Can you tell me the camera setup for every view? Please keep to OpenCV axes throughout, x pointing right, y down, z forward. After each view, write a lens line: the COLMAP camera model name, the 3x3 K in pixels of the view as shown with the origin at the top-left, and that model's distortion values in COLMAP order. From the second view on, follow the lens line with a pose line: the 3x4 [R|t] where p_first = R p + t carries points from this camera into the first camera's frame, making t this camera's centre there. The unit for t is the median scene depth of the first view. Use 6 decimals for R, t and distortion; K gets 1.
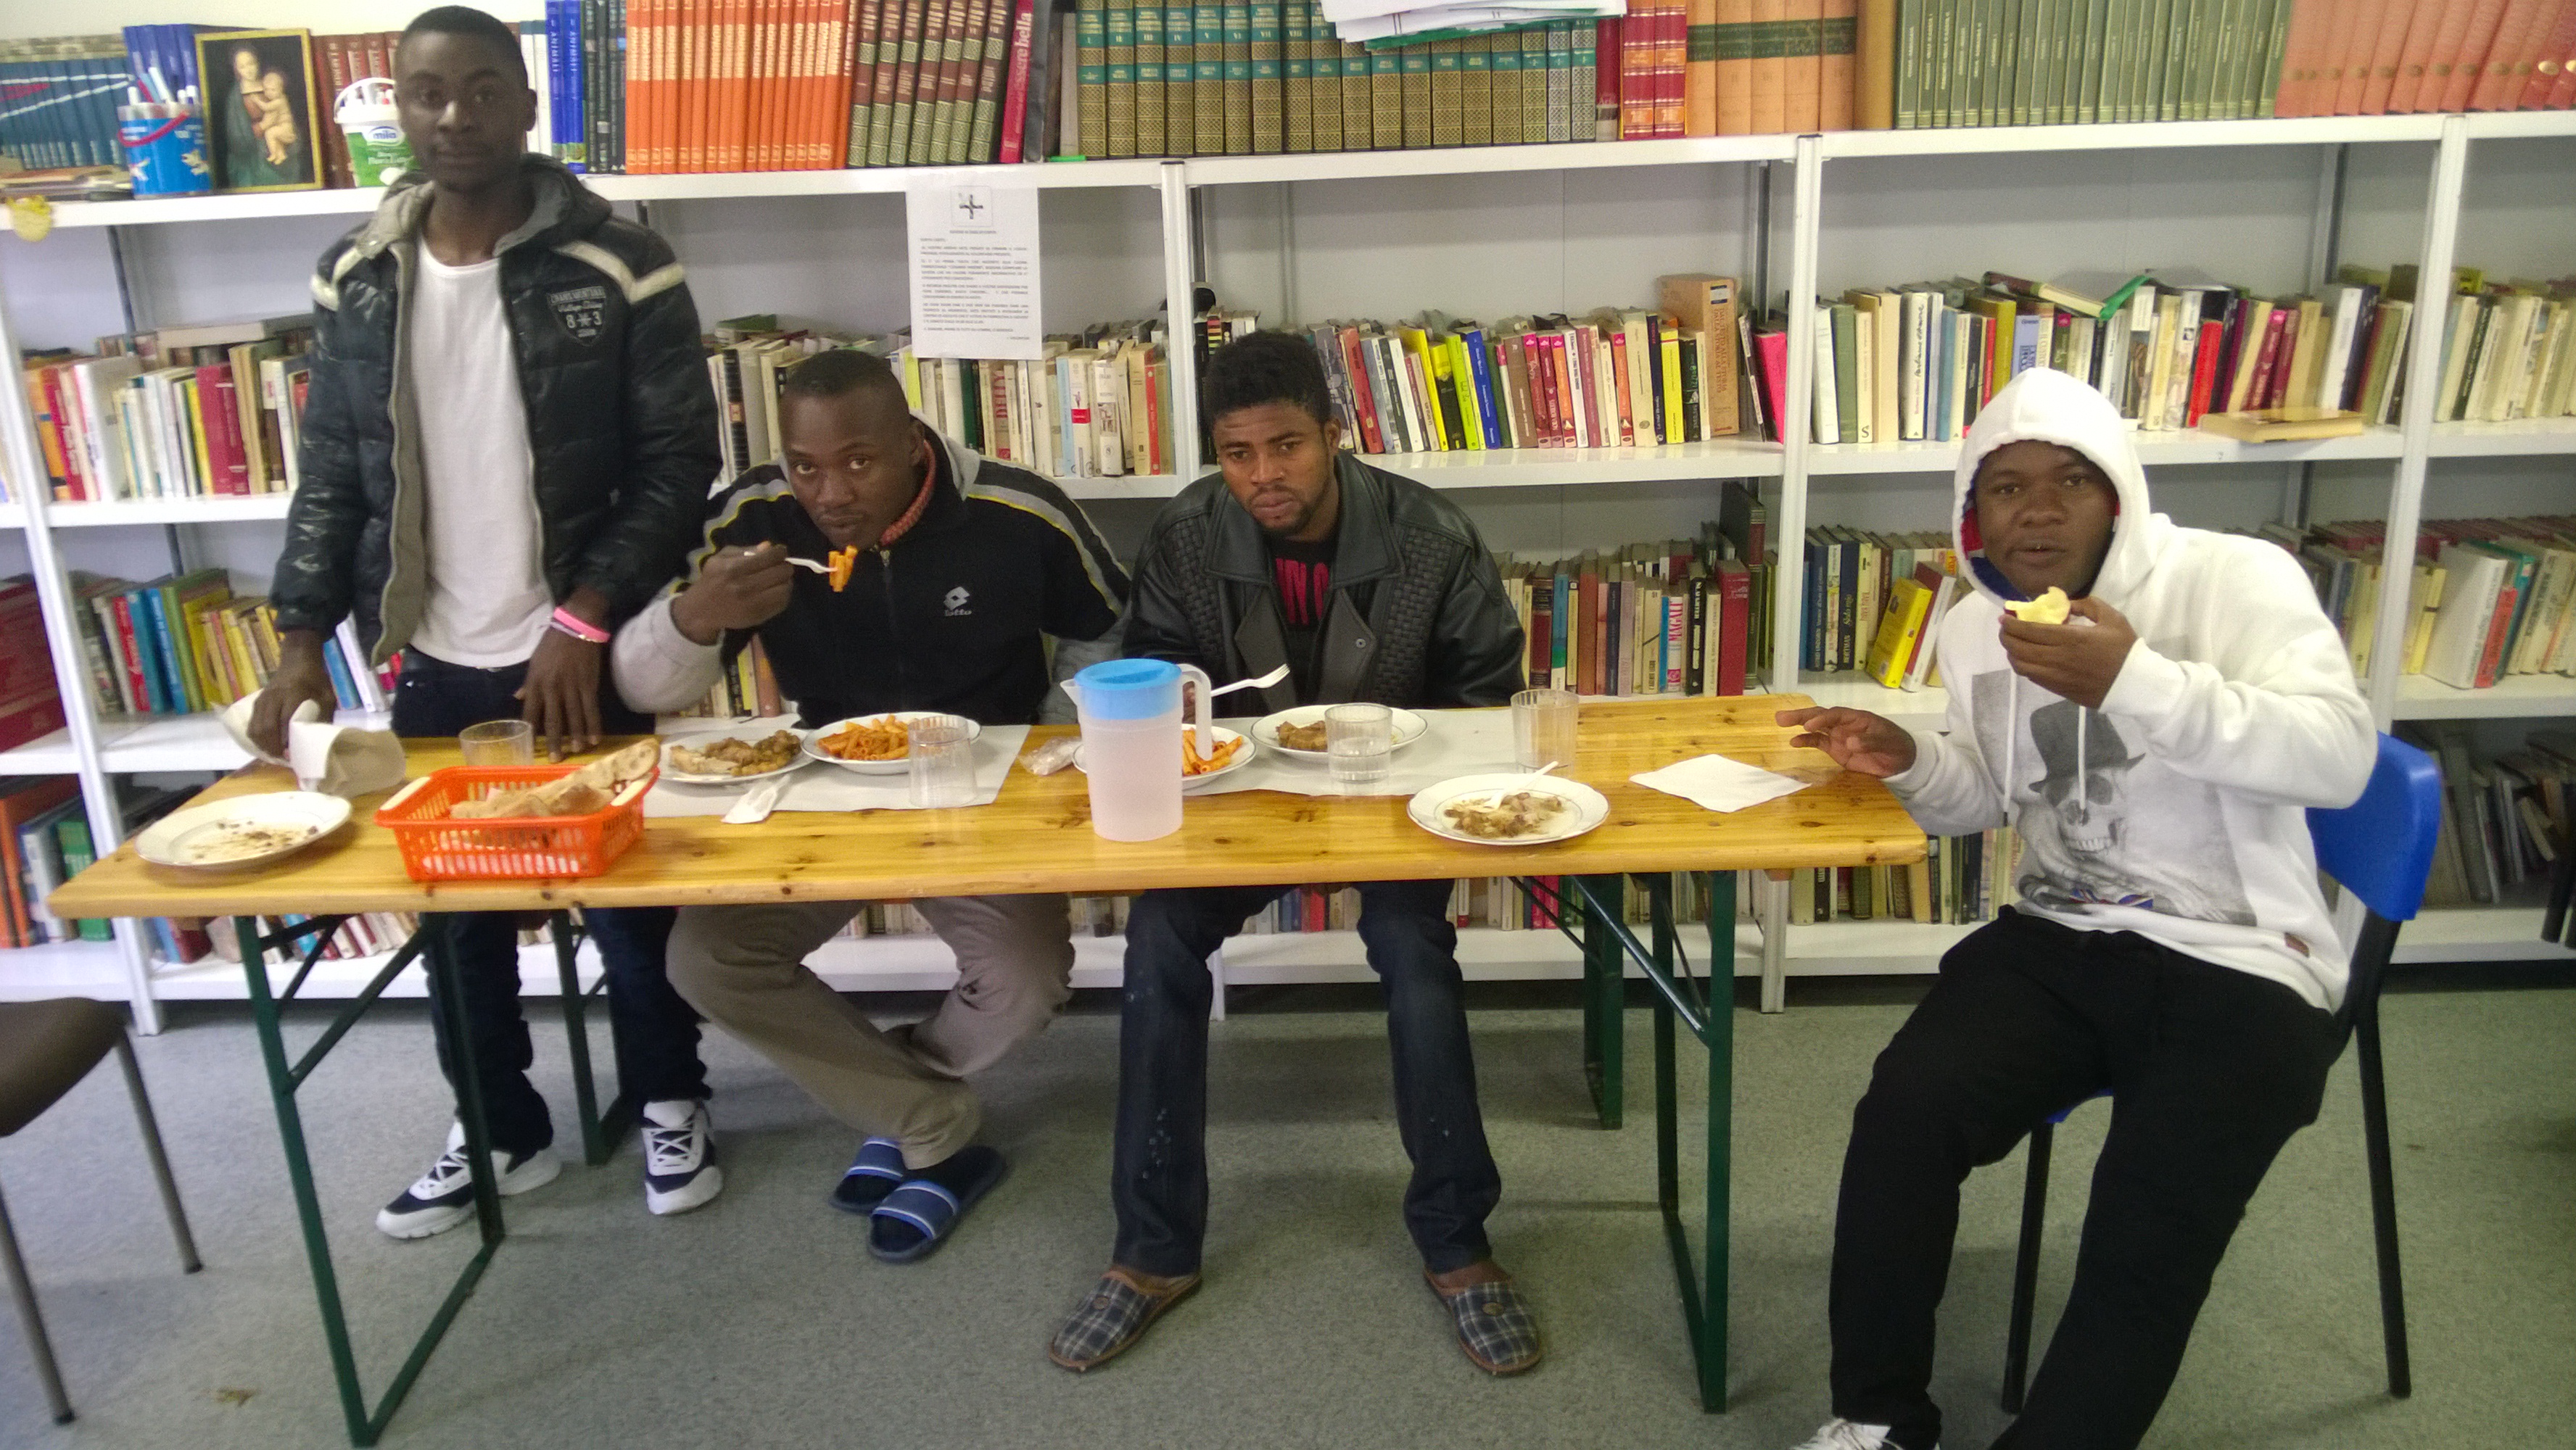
lens RADIAL K [[2010.5, 0, 1283.4], [0, 2010.5, 726.3], [0, 0, 1]] dist [0.010751, -0.034265]
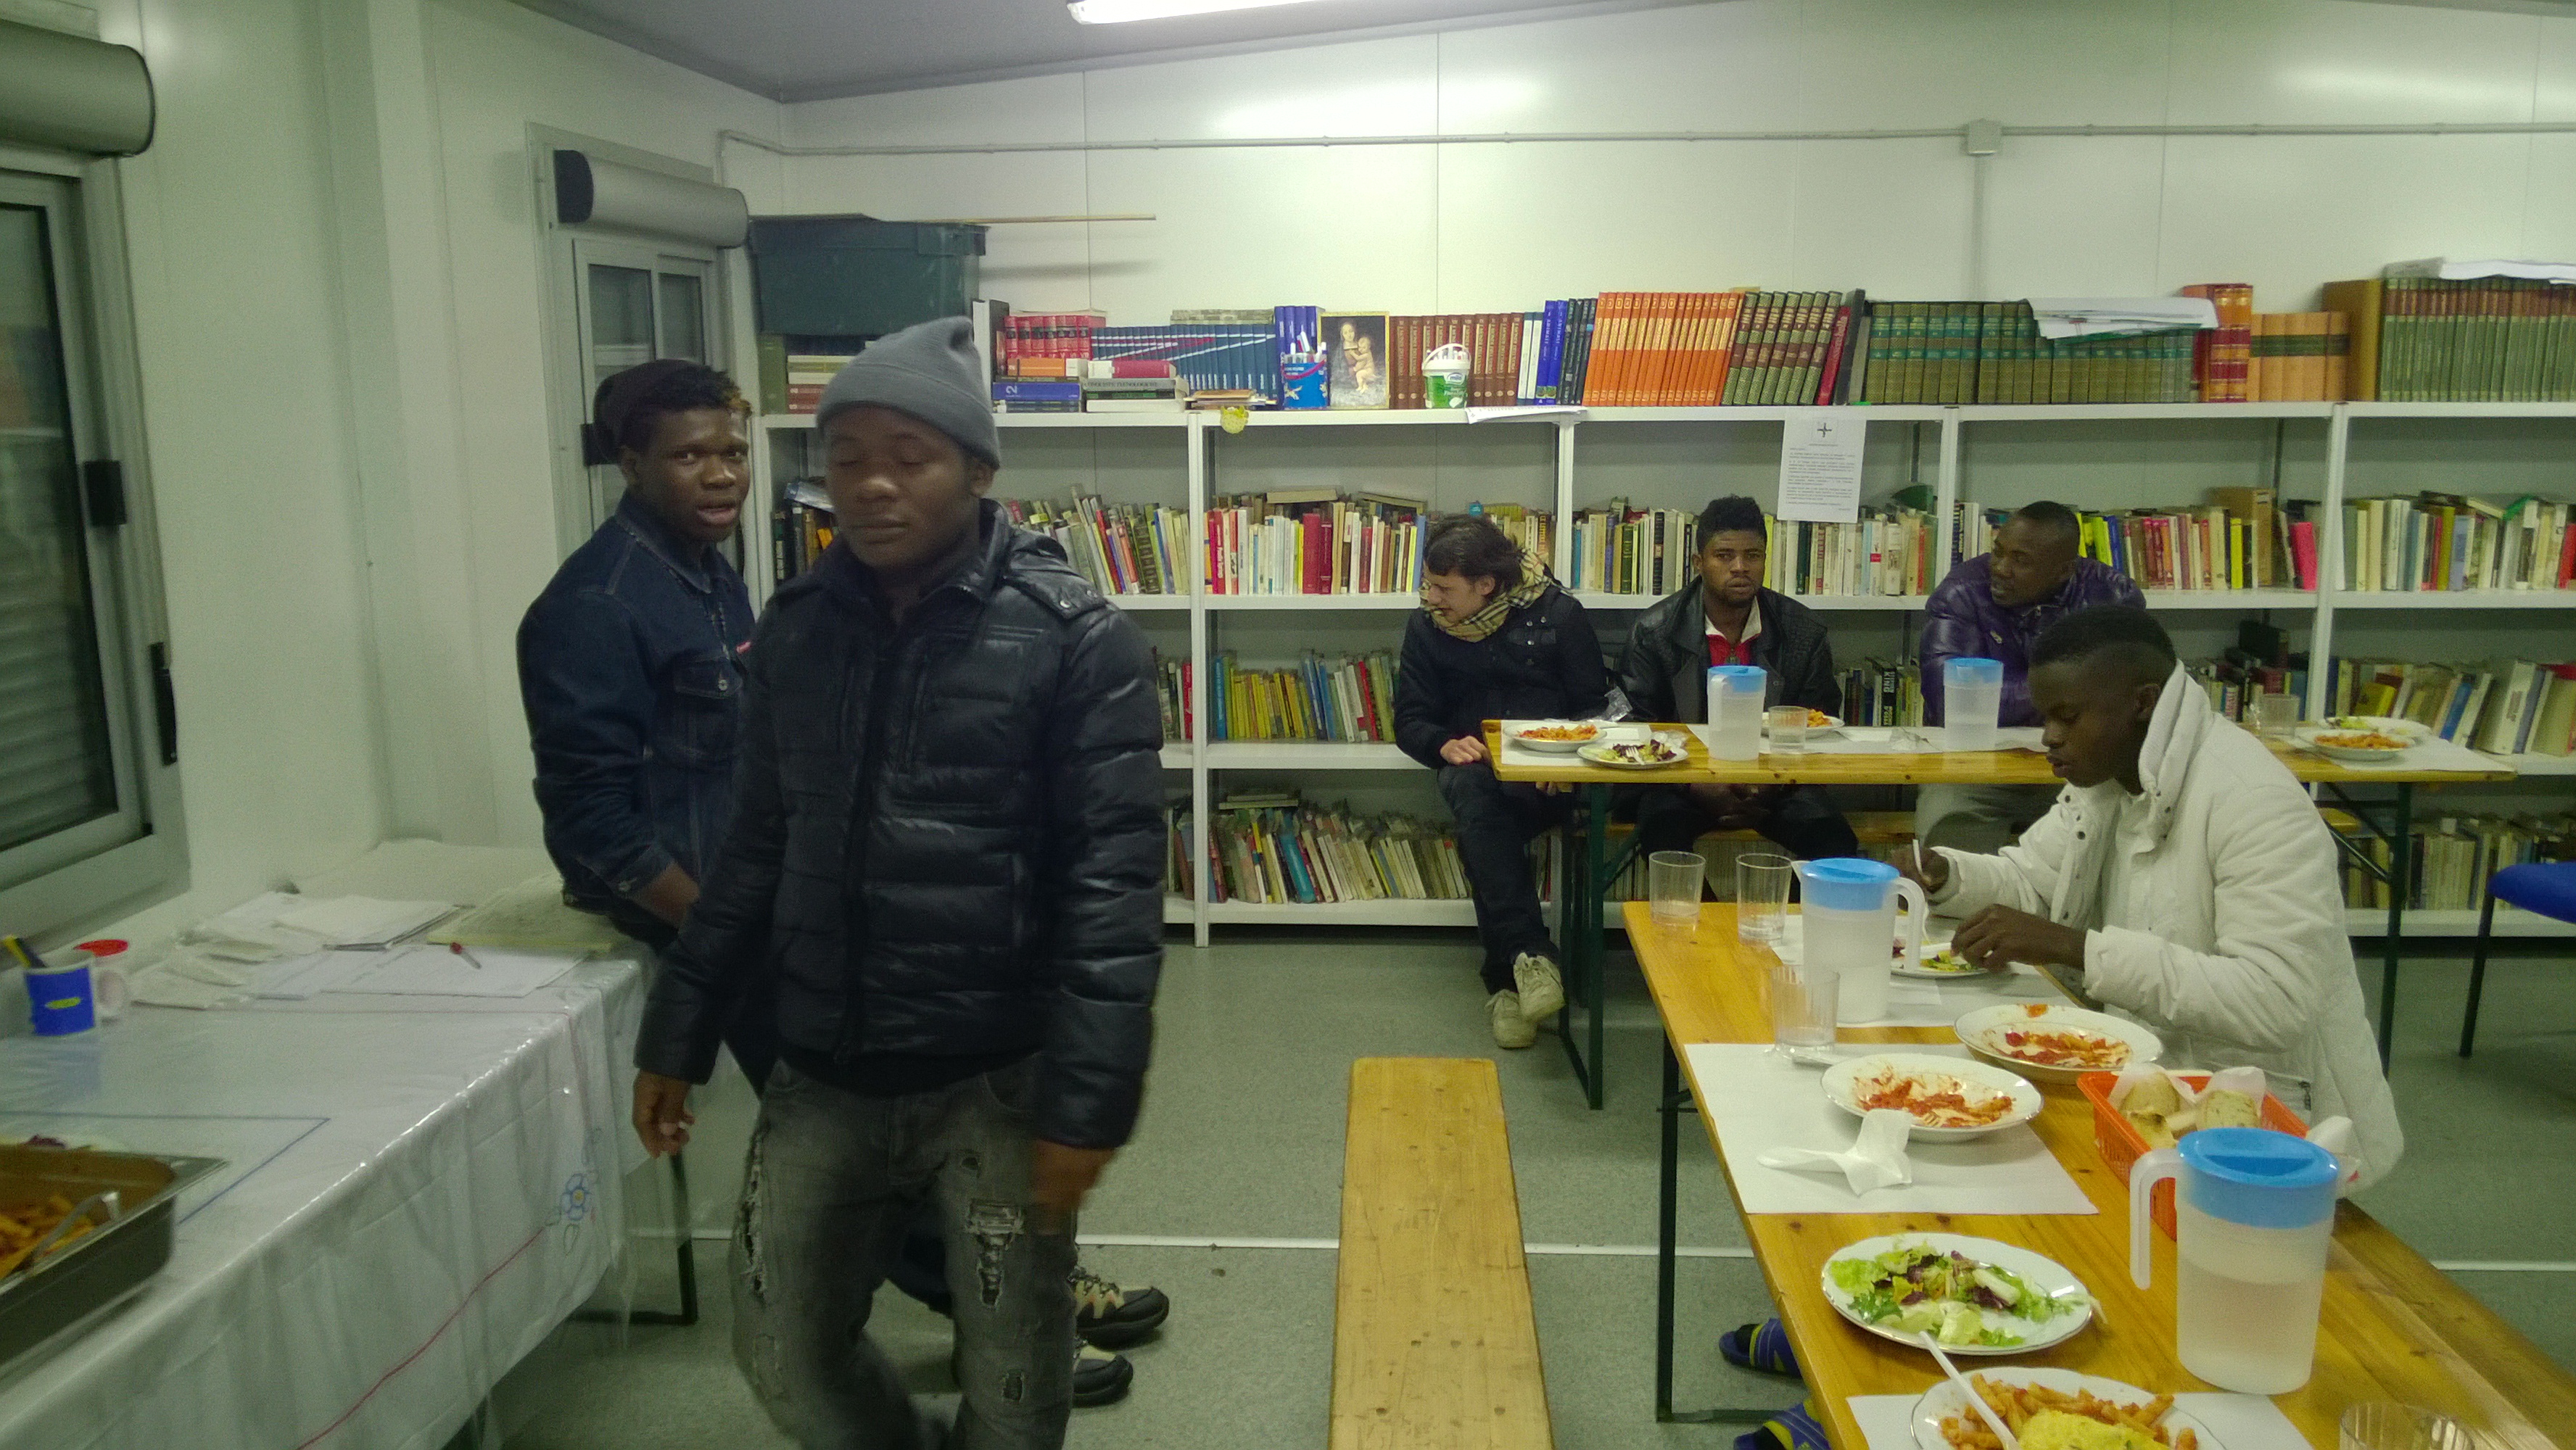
lens RADIAL K [[2010.5, 0, 1290.7], [0, 2010.5, 725.3], [0, 0, 1]] dist [0.010751, -0.034265]
pose [[0.999309, 0.032766, -0.017553, -0.534466], [-0.034641, 0.992160, -0.120076, 0.188435], [0.013481, 0.120601, 0.992610, -0.592969]]
